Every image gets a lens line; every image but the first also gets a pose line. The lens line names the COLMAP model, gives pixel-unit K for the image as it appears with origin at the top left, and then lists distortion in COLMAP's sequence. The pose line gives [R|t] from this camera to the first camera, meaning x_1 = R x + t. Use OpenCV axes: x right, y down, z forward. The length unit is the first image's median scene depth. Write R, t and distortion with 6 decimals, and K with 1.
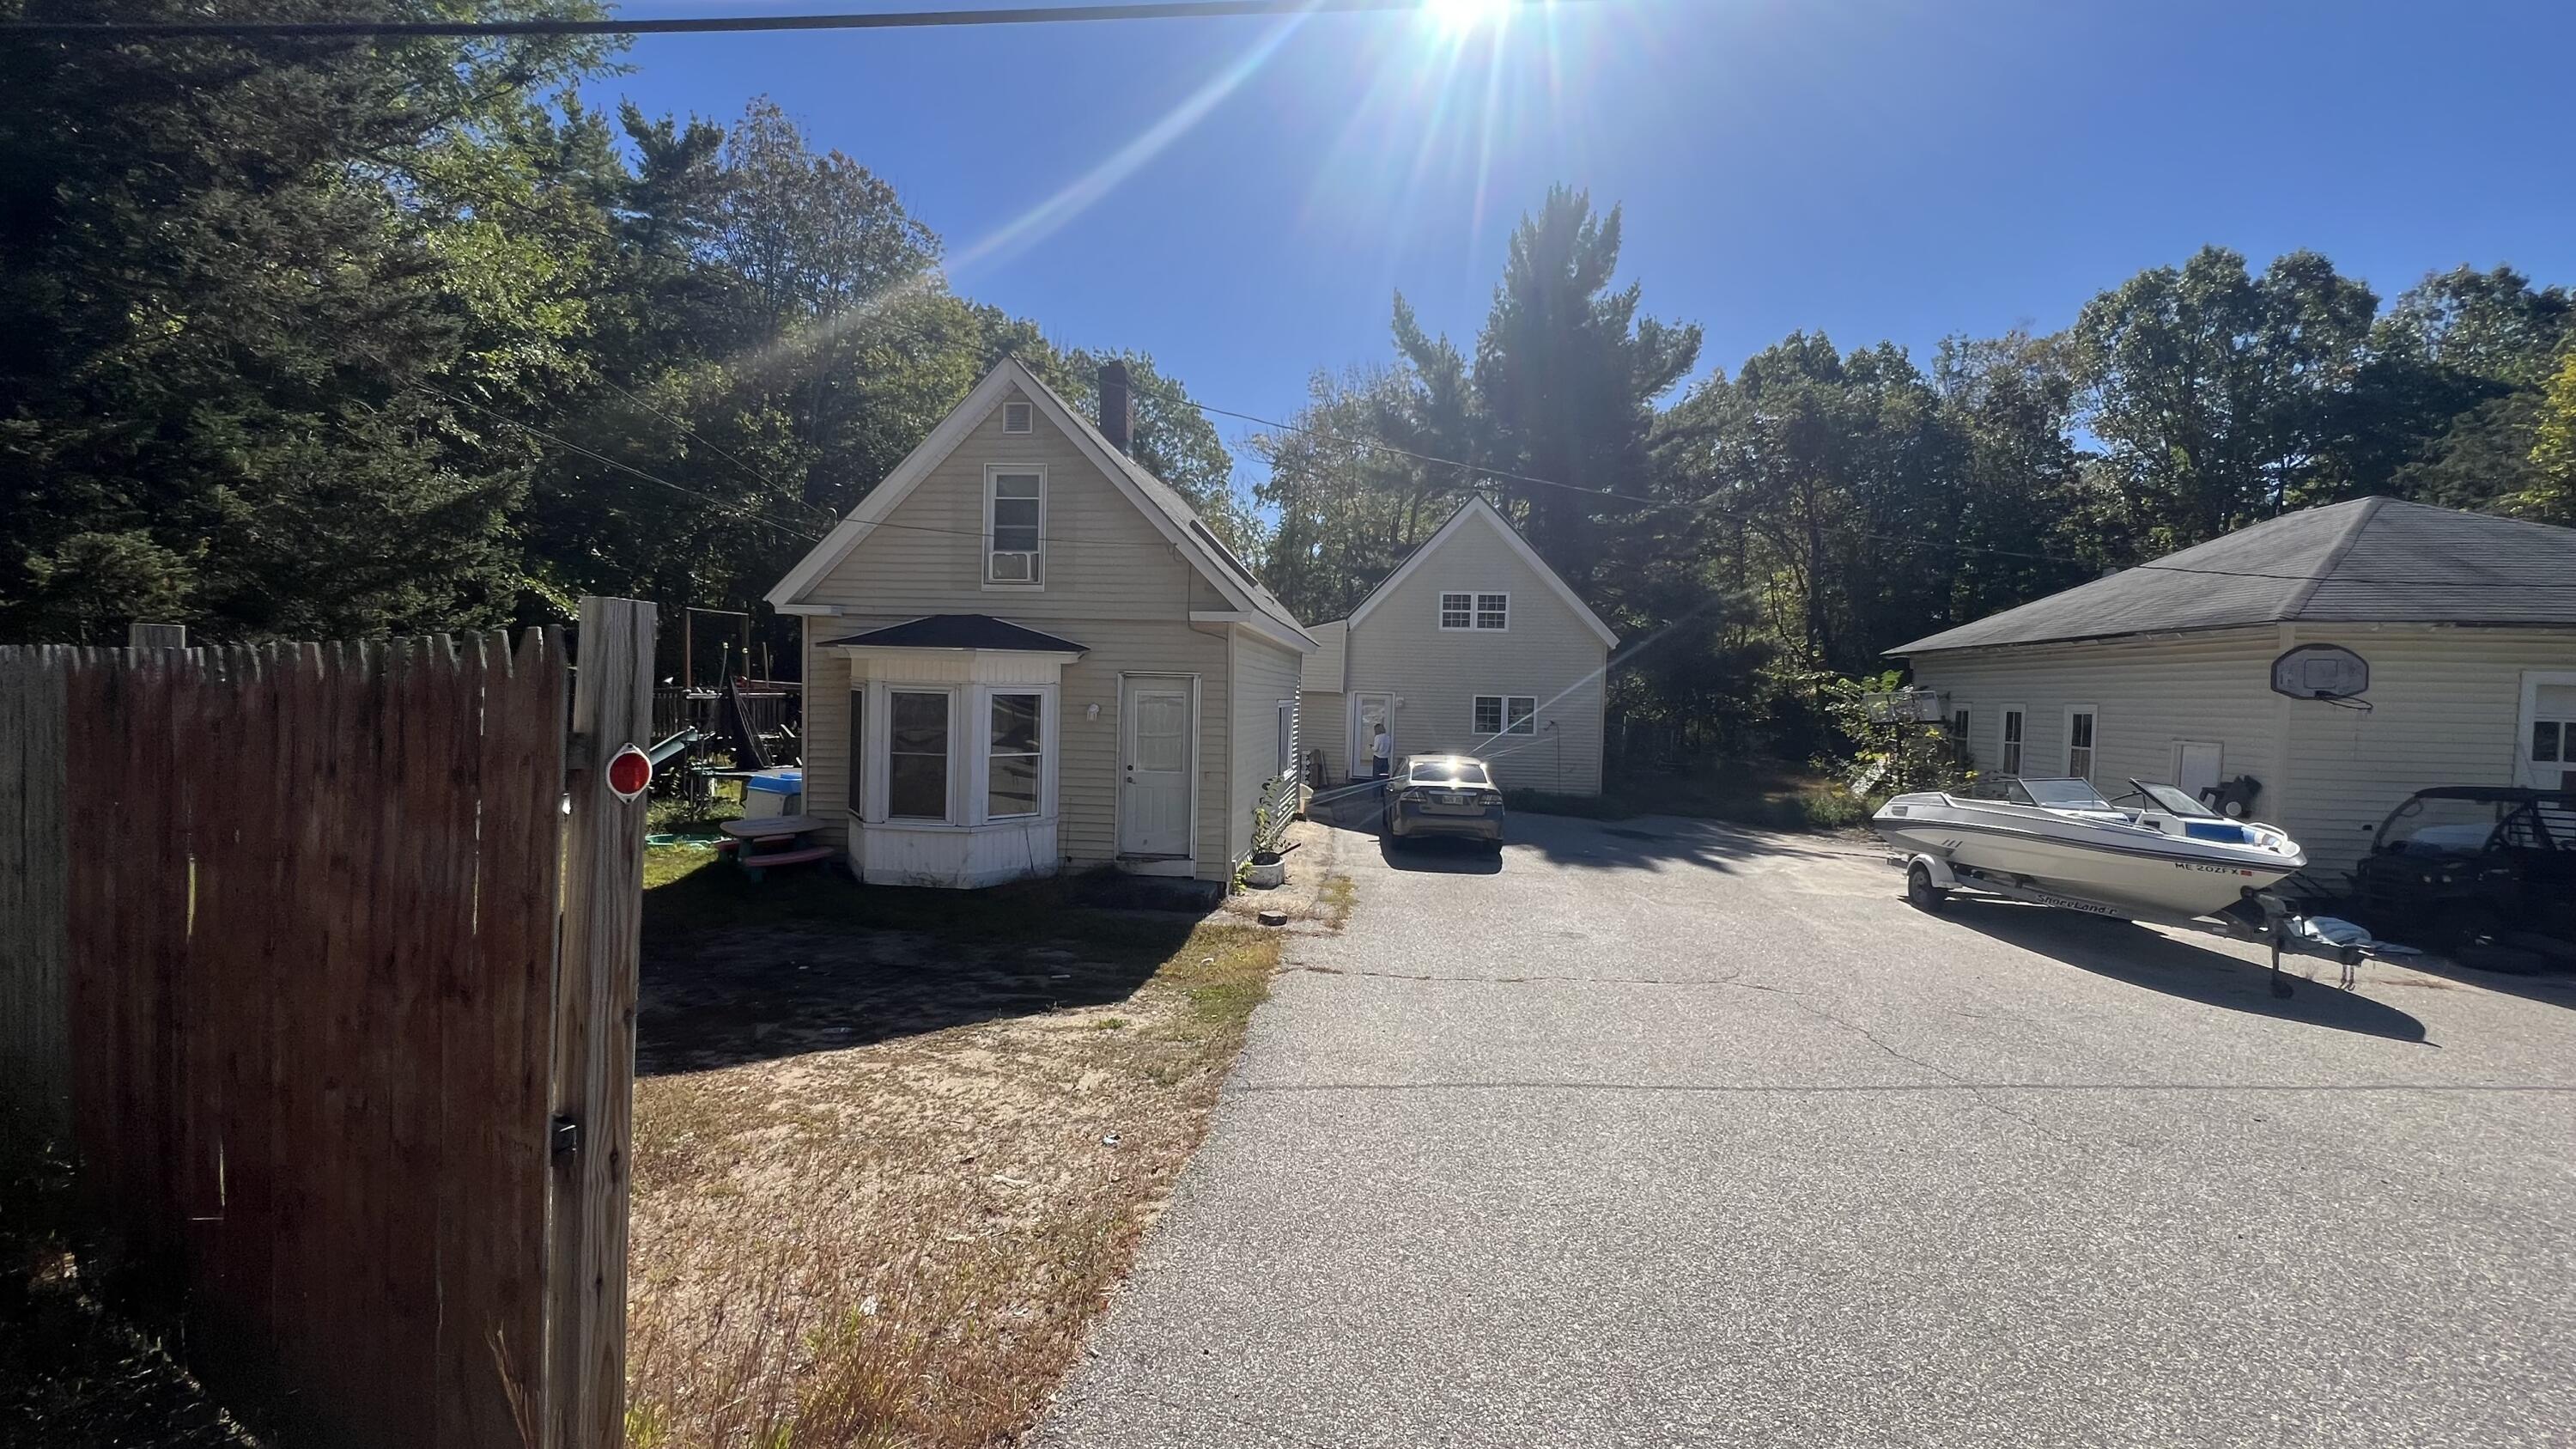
lens RADIAL K [[1033.0, 0, 1296.1], [0, 1033.0, 727.4], [0, 0, 1]] dist [-0.000781, 0.000165]
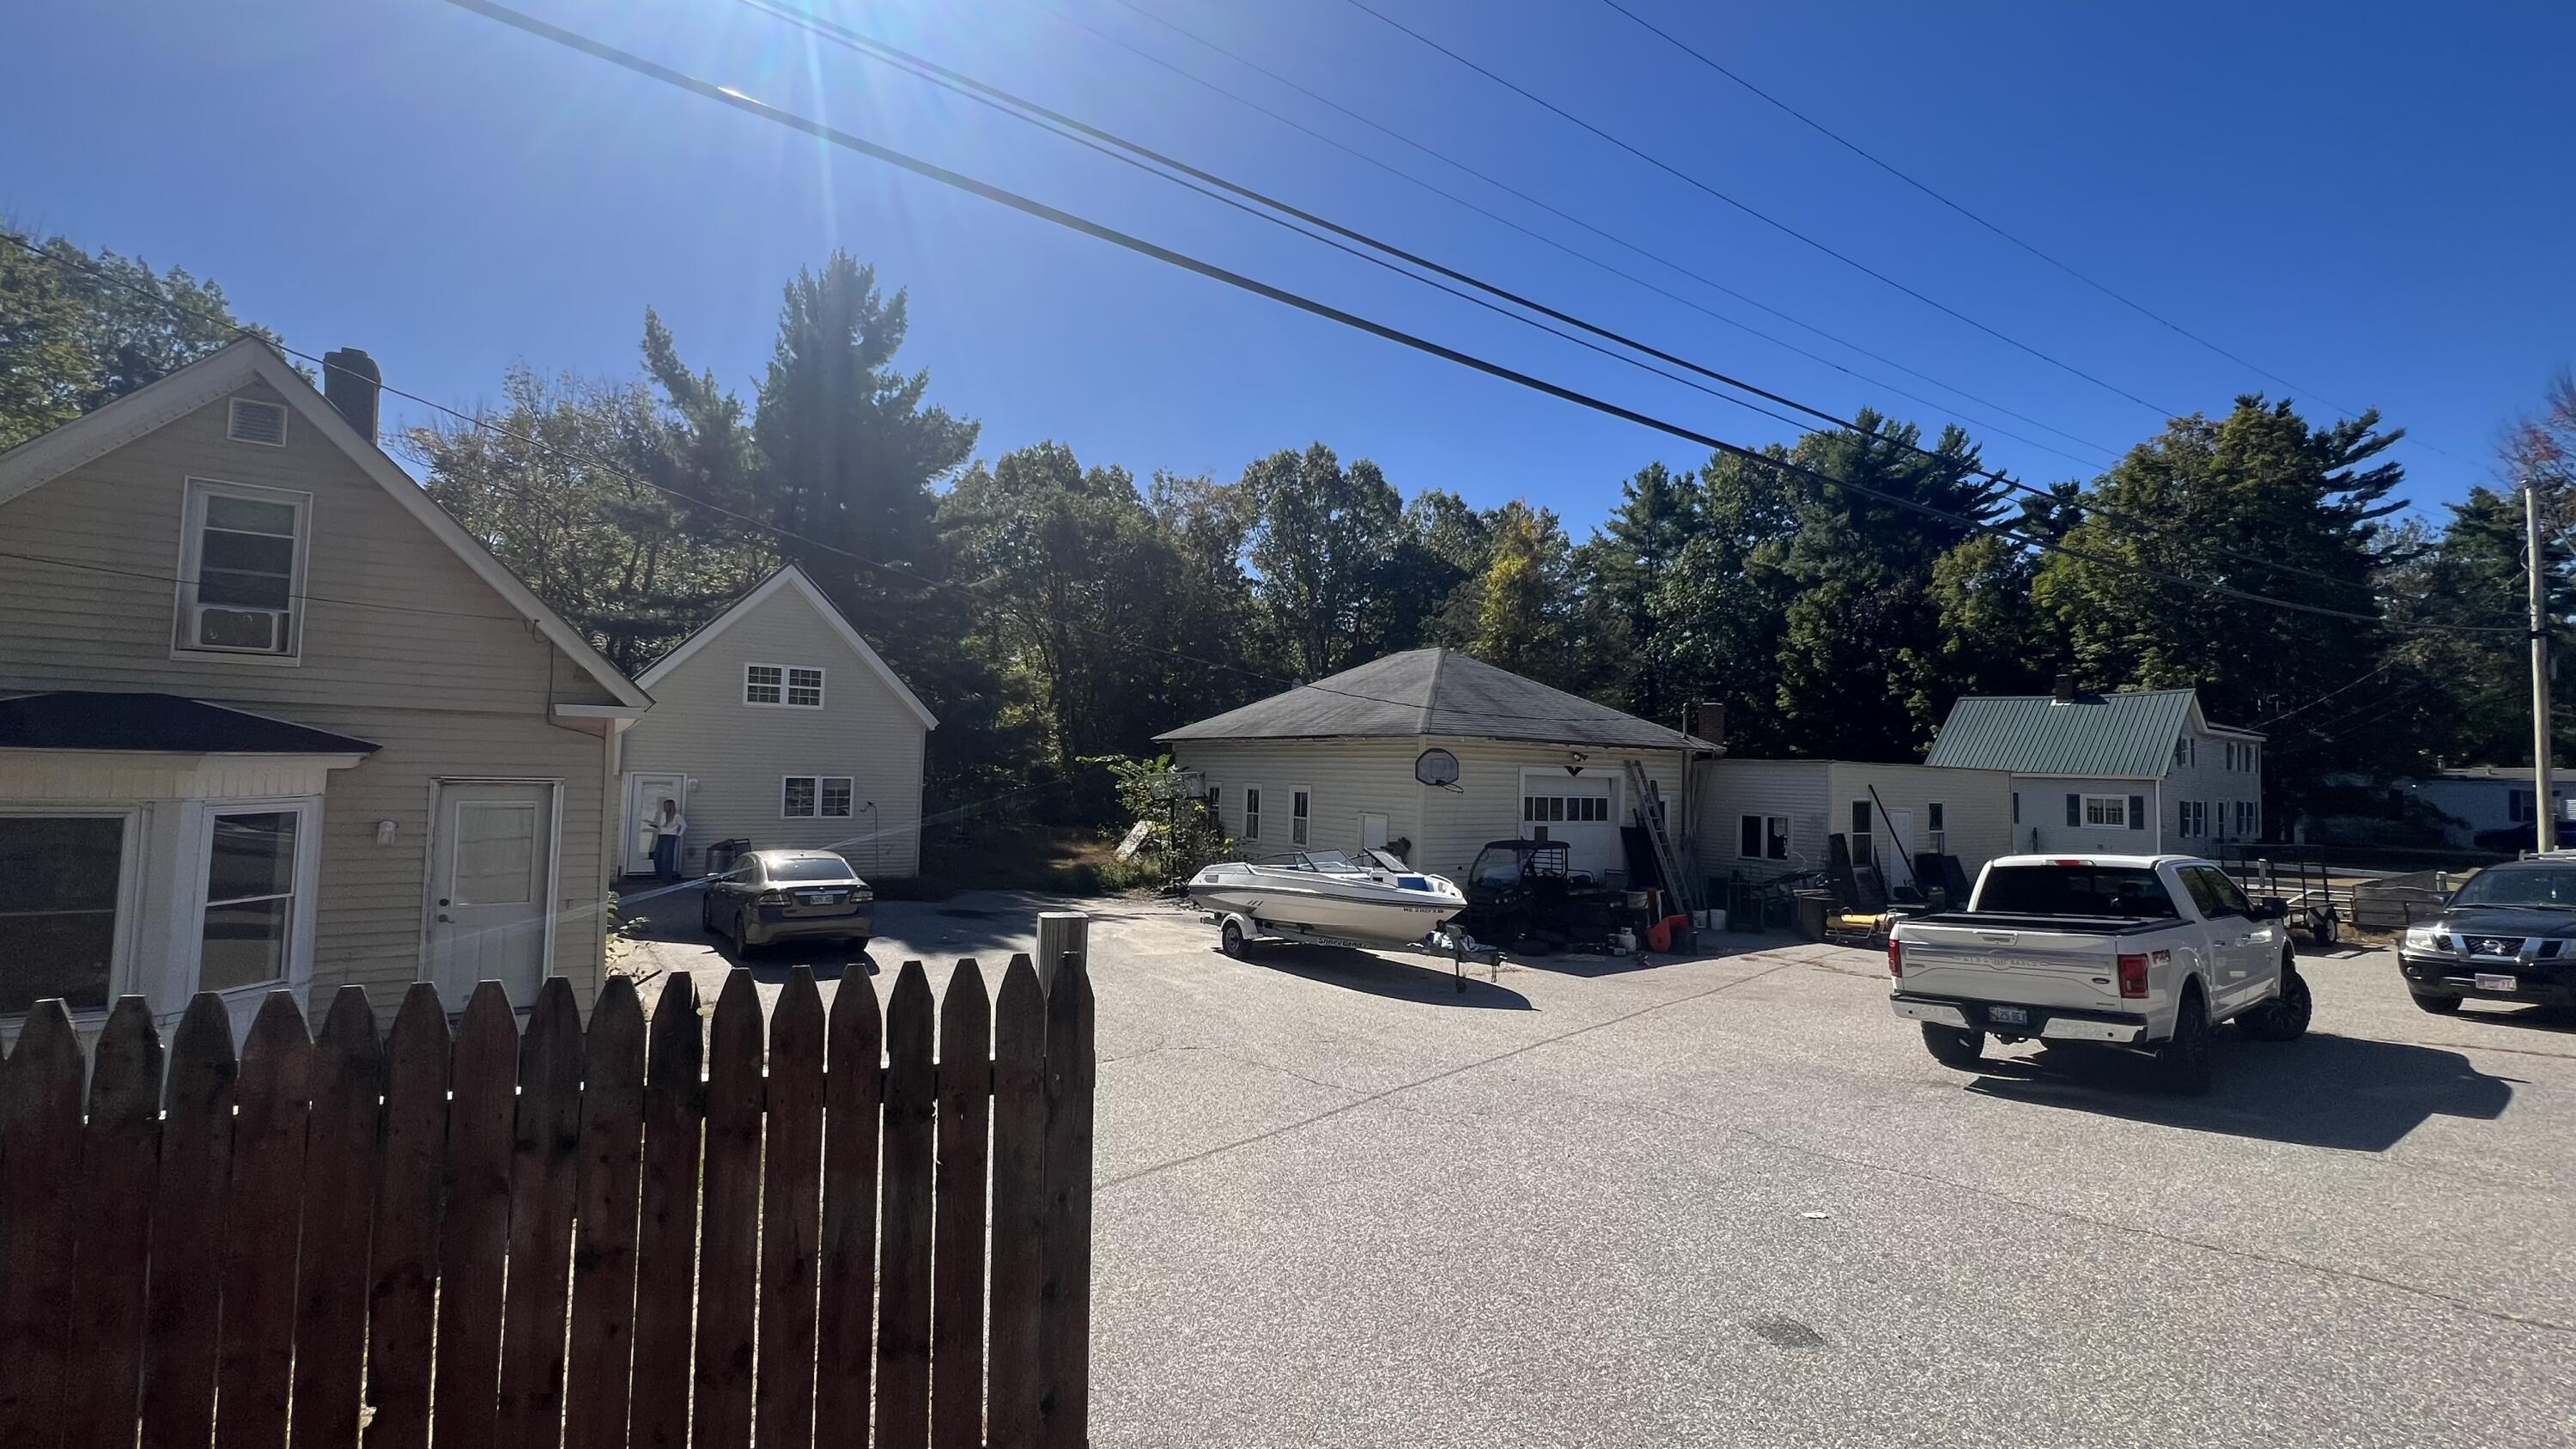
lens RADIAL K [[1033.0, 0, 1282.4], [0, 1033.0, 724.8], [0, 0, 1]] dist [-0.000781, 0.000165]
pose [[0.753234, 0.024433, 0.657298, -0.102683], [0.013660, 0.998513, -0.052771, -0.022522], [-0.657610, 0.048728, 0.751781, 0.003223]]
